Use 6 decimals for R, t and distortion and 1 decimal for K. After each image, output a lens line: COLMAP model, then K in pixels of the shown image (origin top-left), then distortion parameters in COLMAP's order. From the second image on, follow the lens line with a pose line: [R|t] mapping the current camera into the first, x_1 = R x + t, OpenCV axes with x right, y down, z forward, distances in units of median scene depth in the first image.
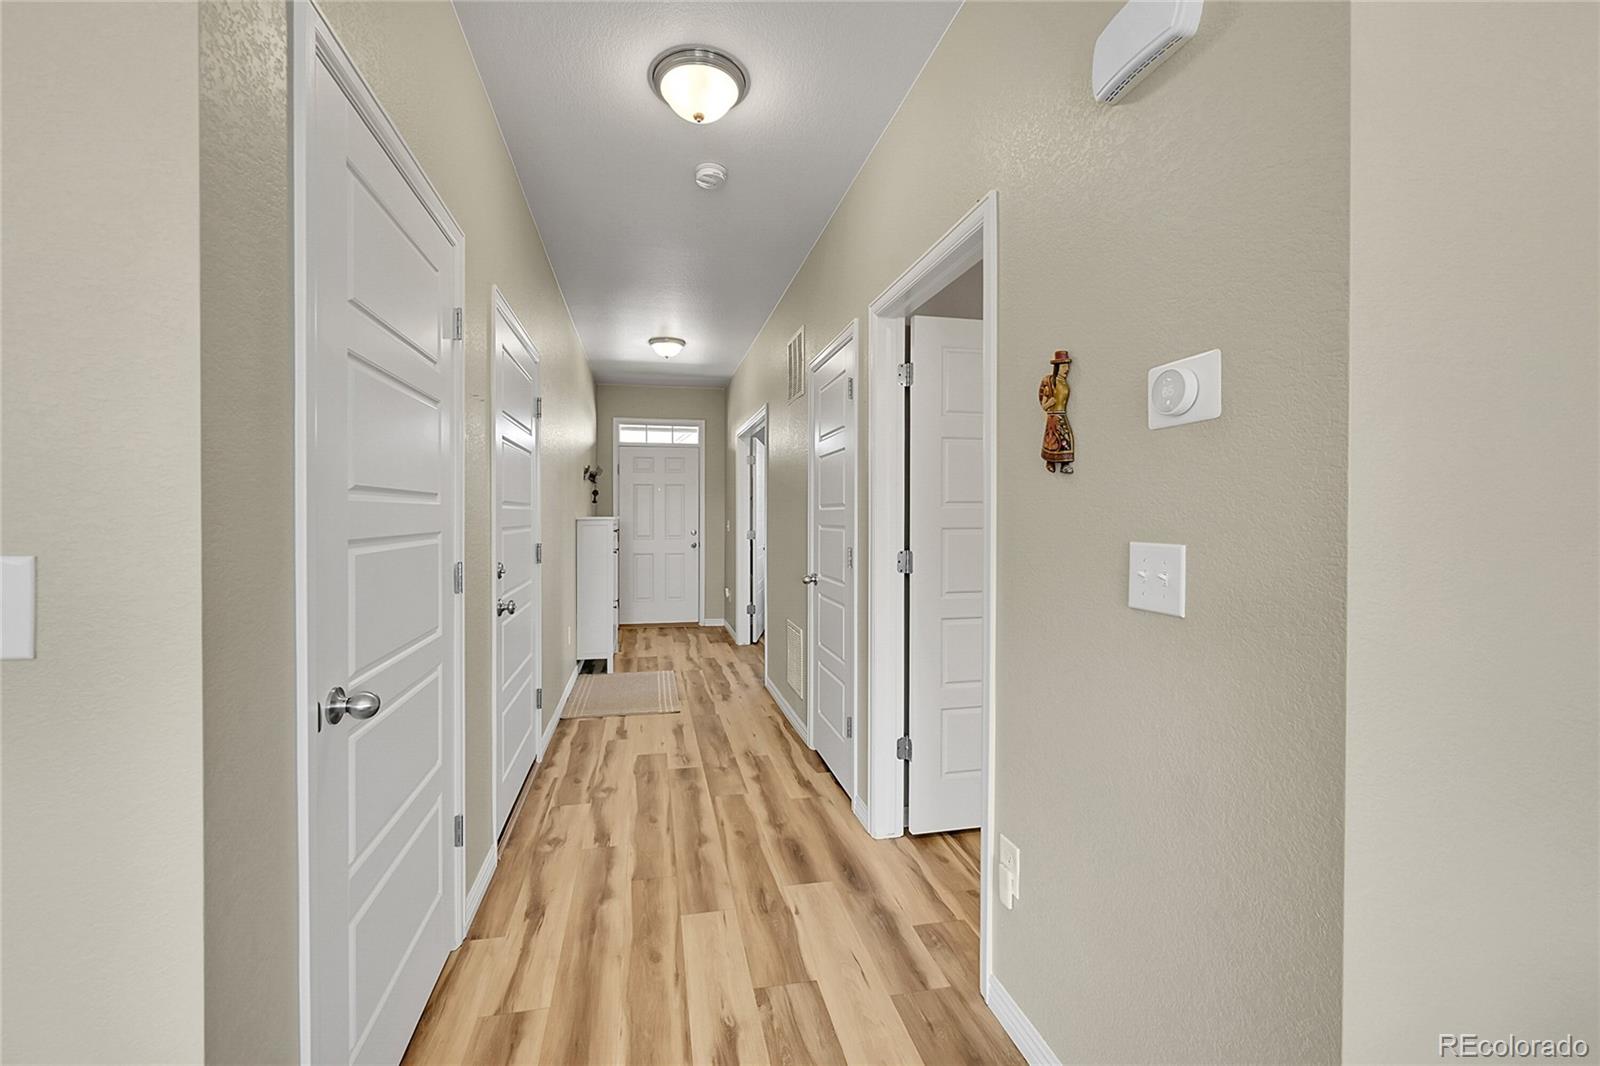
lens RADIAL K [[636.3, 0, 800.0], [0, 636.3, 533.0], [0, 0, 1]] dist [0.000086, 0.000061]
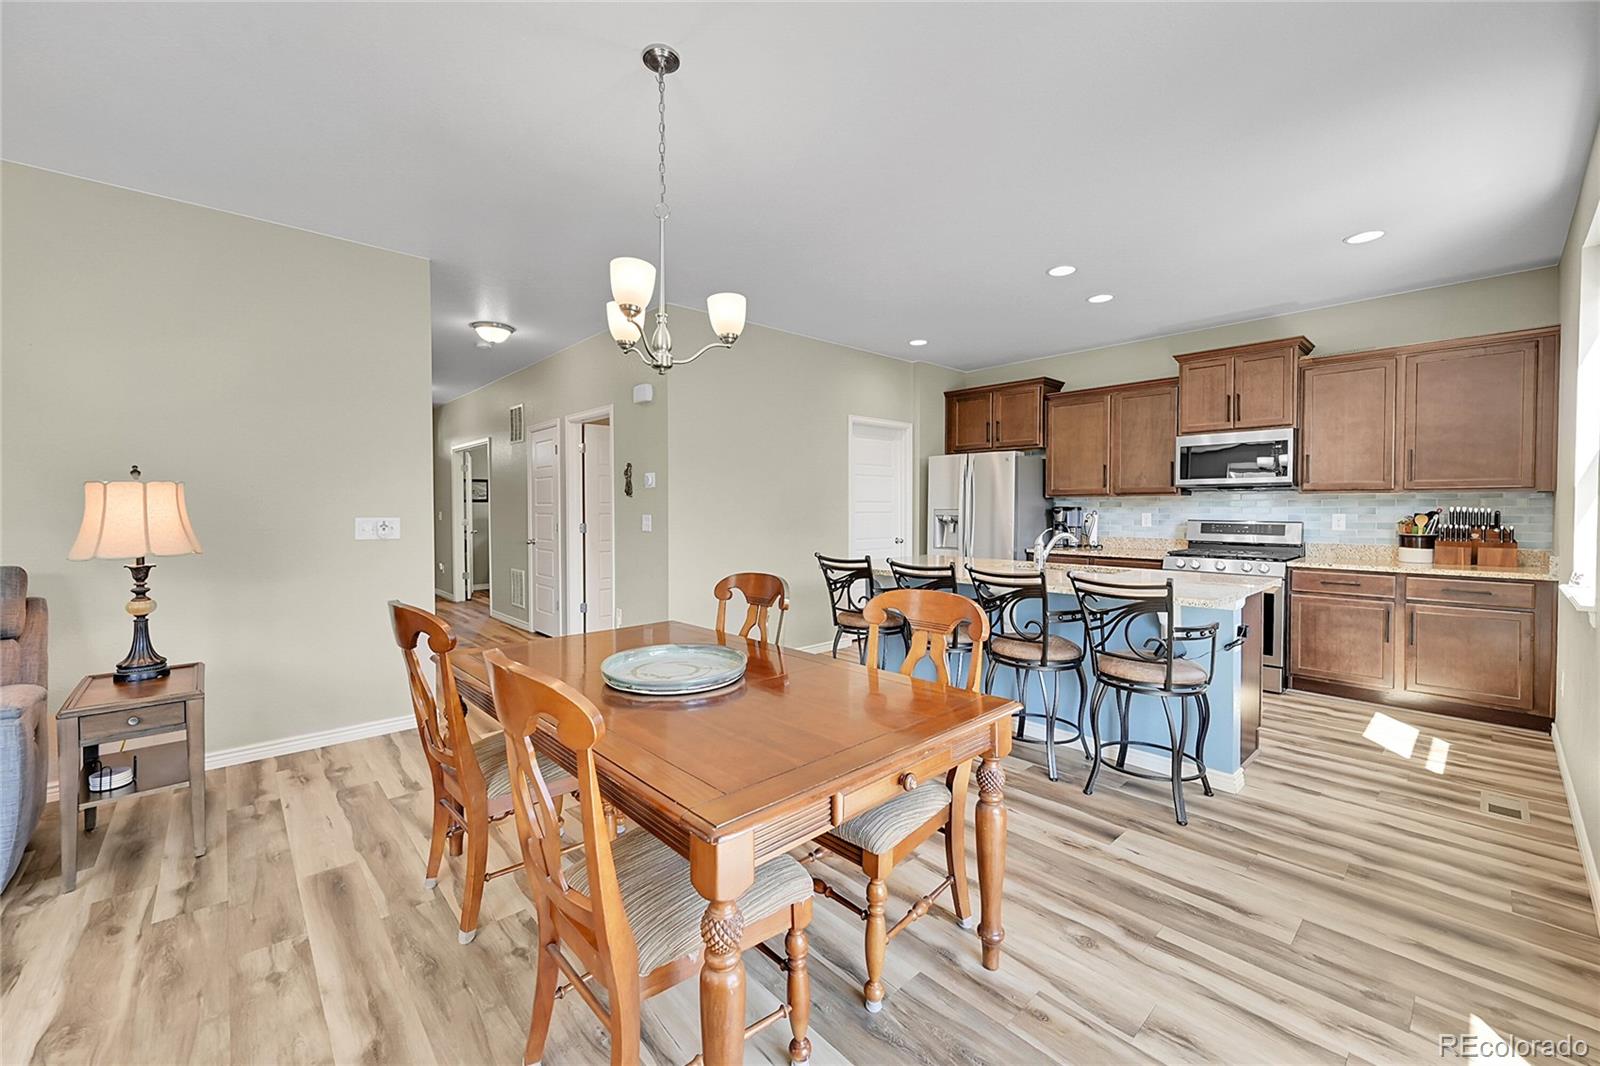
lens RADIAL K [[636.3, 0, 800.0], [0, 636.3, 533.0], [0, 0, 1]] dist [0.000086, 0.000061]
pose [[0.880513, -0.006485, 0.473978, -0.317227], [0.005124, 0.999978, 0.004163, 0.071617], [-0.473995, -0.001237, 0.880527, -1.880403]]
